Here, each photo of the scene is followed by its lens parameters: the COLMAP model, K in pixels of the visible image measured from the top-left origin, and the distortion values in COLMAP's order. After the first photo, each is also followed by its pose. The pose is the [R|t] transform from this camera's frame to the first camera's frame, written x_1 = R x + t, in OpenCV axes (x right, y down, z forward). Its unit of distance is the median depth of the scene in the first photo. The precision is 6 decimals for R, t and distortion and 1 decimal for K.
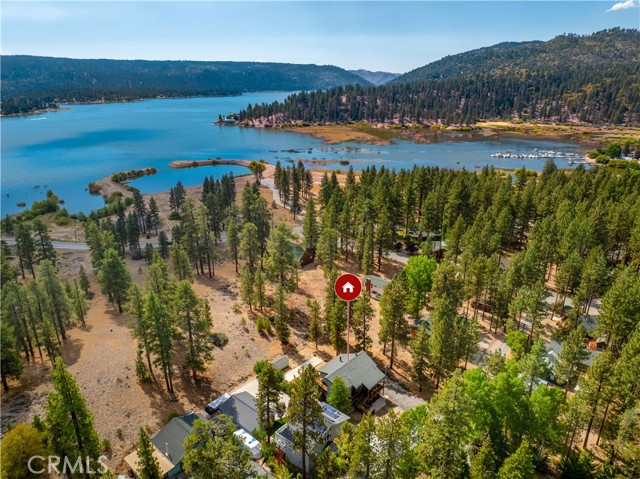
lens RADIAL K [[442.4, 0, 321.0], [0, 442.4, 239.9], [0, 0, 1]] dist [-0.070191, 0.033319]
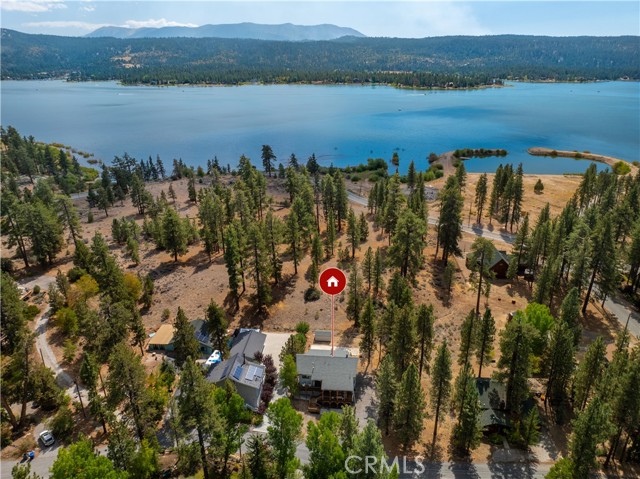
lens RADIAL K [[442.4, 0, 321.2], [0, 442.4, 244.0], [0, 0, 1]] dist [-0.070191, 0.033319]
pose [[0.585222, 0.301340, -0.752801, 0.083379], [-0.261643, 0.948901, 0.176437, -0.014267], [0.767501, 0.093710, 0.634161, 0.041634]]
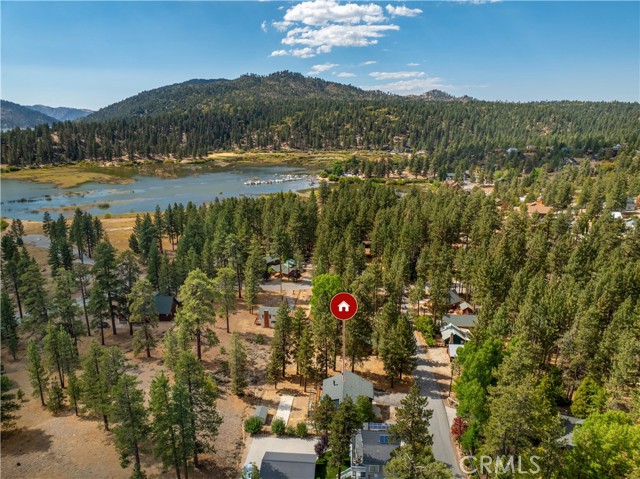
lens RADIAL K [[442.4, 0, 315.3], [0, 442.4, 239.9], [0, 0, 1]] dist [-0.070191, 0.033319]
pose [[0.804739, -0.154785, 0.573093, -0.063384], [0.196142, 0.980518, -0.010598, -0.006625], [-0.560288, 0.120936, 0.819421, 0.017579]]
